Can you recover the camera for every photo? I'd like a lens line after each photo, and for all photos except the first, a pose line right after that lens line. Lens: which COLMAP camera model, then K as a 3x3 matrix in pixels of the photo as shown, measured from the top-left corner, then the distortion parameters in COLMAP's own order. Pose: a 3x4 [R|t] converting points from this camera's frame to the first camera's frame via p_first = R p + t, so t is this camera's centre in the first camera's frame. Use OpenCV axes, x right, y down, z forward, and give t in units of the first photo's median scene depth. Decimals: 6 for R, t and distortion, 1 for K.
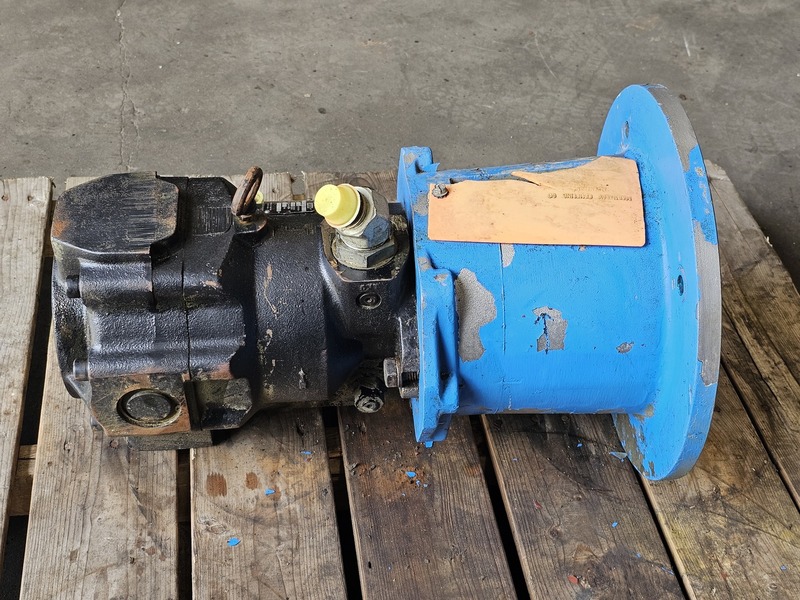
lens RADIAL K [[1162.7, 0, 400.0], [0, 1162.7, 300.0], [0, 0, 1]] dist [0.184965, -0.625204]
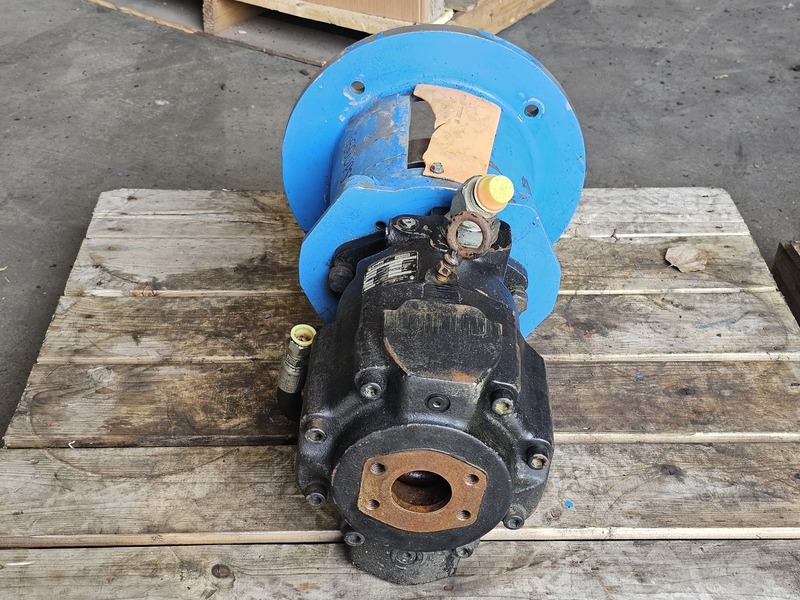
lens RADIAL K [[1162.7, 0, 400.0], [0, 1162.7, 300.0], [0, 0, 1]] dist [0.184965, -0.625204]
pose [[0.121547, -0.599268, 0.791267, -0.908619], [0.630857, 0.662096, 0.404534, -0.468121], [-0.766319, 0.450007, 0.458529, 0.504849]]
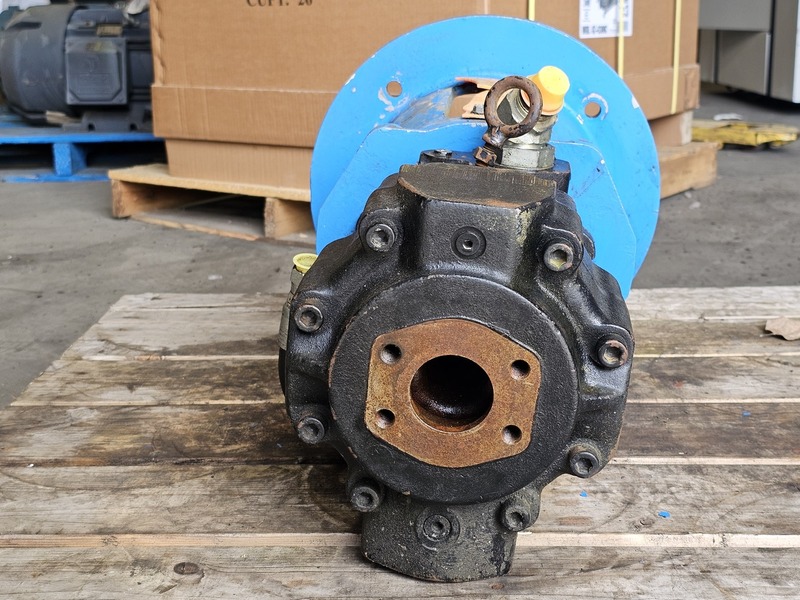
lens RADIAL K [[1138.0, 0, 401.4], [0, 1138.0, 286.6], [0, 0, 1]] dist [0.176589, -0.592208]
pose [[0.182573, -0.307483, 0.933874, -0.864515], [0.651175, 0.749467, 0.119461, -0.130518], [-0.736640, 0.586305, 0.337058, 0.745246]]
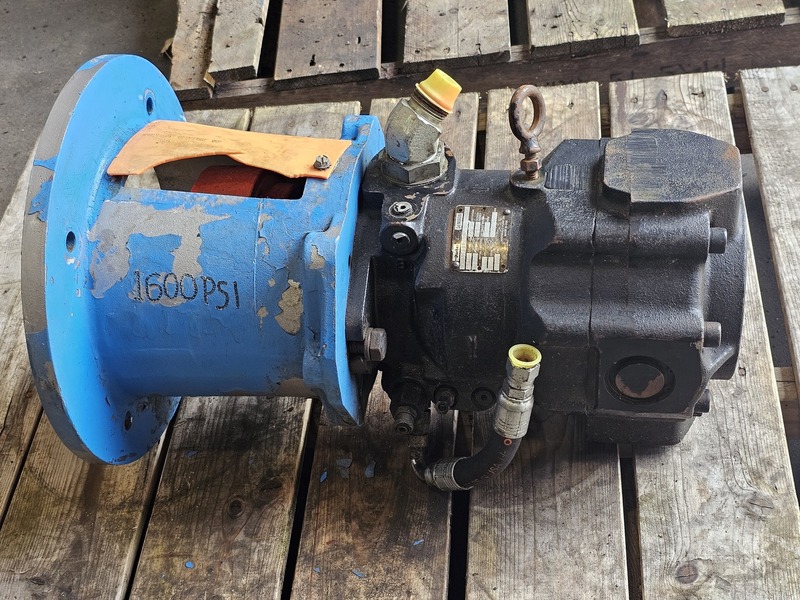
lens RADIAL K [[1166.5, 0, 385.0], [0, 1166.5, 324.8], [0, 0, 1]] dist [0.181077, -0.668925]
pose [[-0.967999, -0.108471, 0.226300, -0.222883], [0.223782, 0.035006, 0.974010, -0.918897], [-0.113573, 0.993483, -0.009612, 1.045544]]
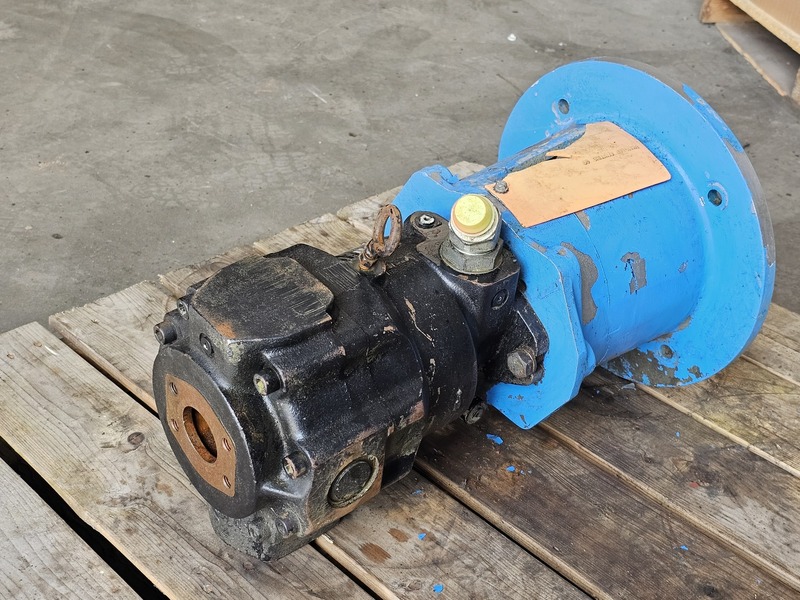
lens RADIAL K [[1156.2, 0, 406.9], [0, 1156.2, 290.2], [0, 0, 1]] dist [0.170724, -0.561587]
pose [[0.810195, -0.316878, 0.493124, -0.548450], [0.364614, 0.931158, -0.000700, -0.033654], [-0.458955, 0.180367, 0.869959, 0.116045]]
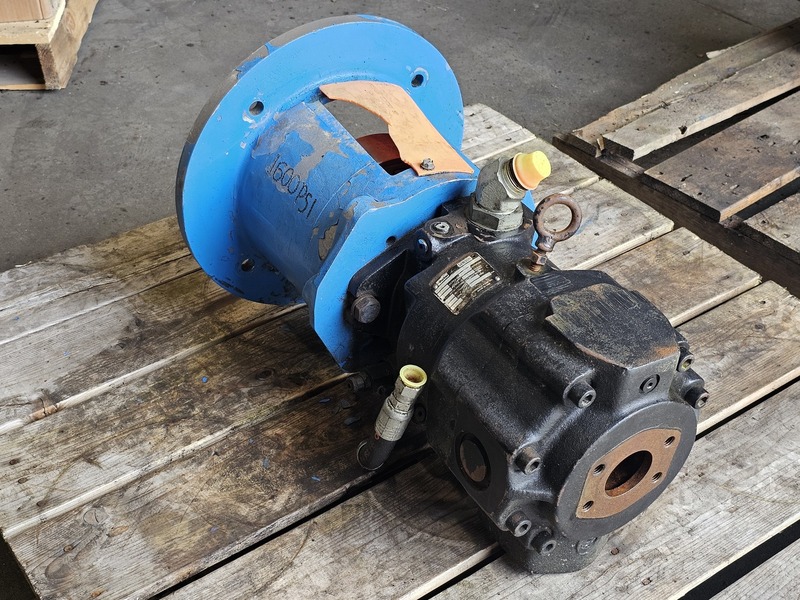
lens RADIAL K [[1162.7, 0, 400.0], [0, 1162.7, 300.0], [0, 0, 1]] dist [0.184965, -0.625204]
pose [[-0.453690, -0.587447, 0.670128, -0.730333], [0.553548, 0.403543, 0.728517, -0.814955], [-0.698391, 0.701469, 0.142097, 0.876713]]
